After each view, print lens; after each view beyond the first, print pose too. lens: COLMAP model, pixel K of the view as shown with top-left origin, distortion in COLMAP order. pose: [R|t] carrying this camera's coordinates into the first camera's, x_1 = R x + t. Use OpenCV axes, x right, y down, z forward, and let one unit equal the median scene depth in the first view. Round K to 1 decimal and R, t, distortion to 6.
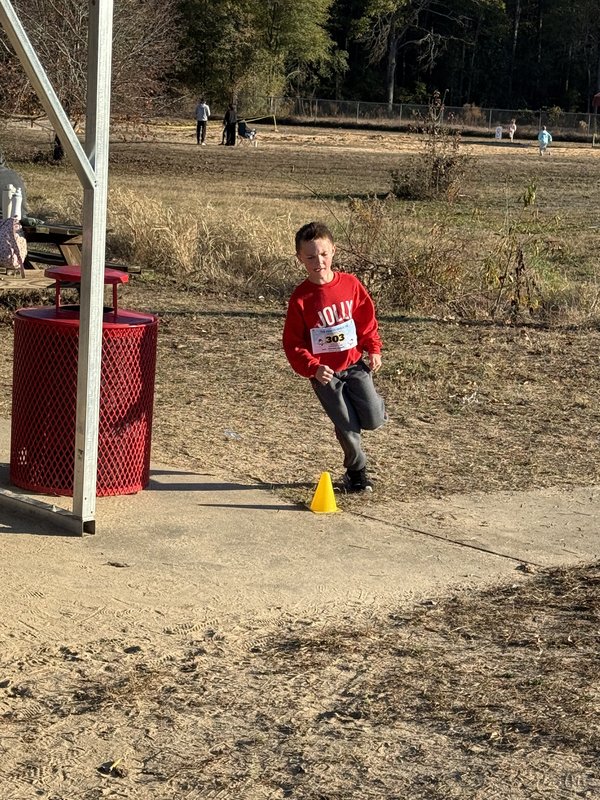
lens RADIAL K [[2089.3, 0, 300.0], [0, 2089.3, 400.0], [0, 0, 1]] dist [0.117183, 0.664797]
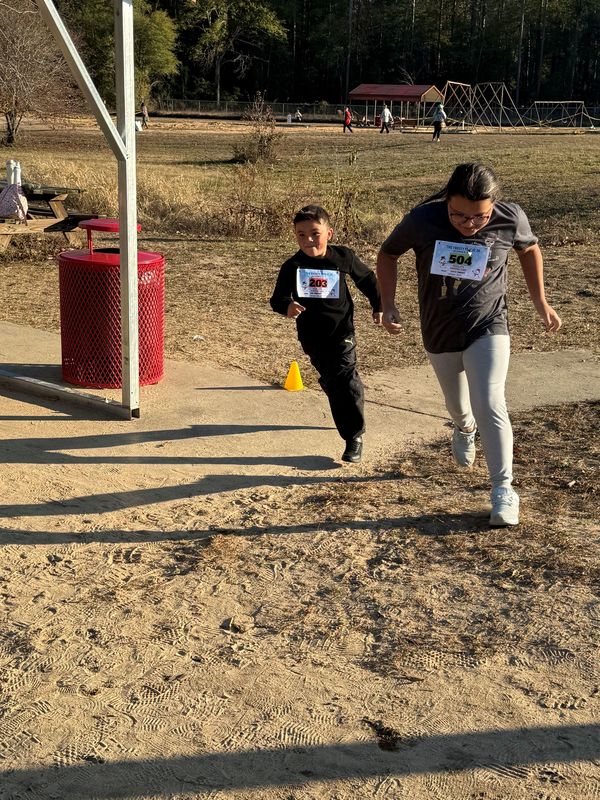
lens RADIAL K [[1237.3, 0, 300.0], [0, 1237.3, 400.0], [0, 0, 1]] dist [0.147546, -0.065245]
pose [[0.990843, -0.057839, 0.122002, -0.093327], [0.046353, 0.994400, 0.094971, -0.019594], [-0.126812, -0.088446, 0.987976, 0.191095]]
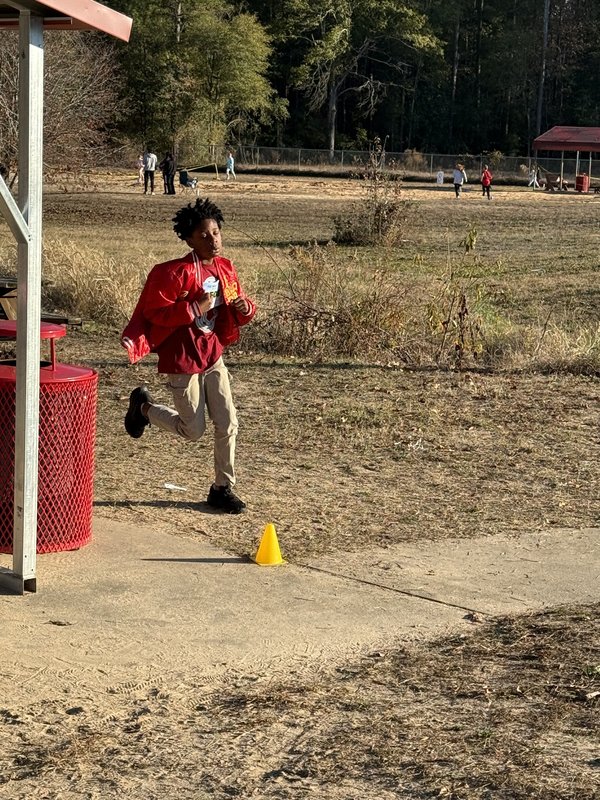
lens RADIAL K [[2089.3, 0, 300.0], [0, 2089.3, 400.0], [0, 0, 1]] dist [0.117183, 0.664797]
pose [[0.999508, -0.019134, 0.024856, 0.003197], [0.019677, 0.999569, -0.021777, -0.002289], [-0.024429, 0.022255, 0.999454, 0.010864]]
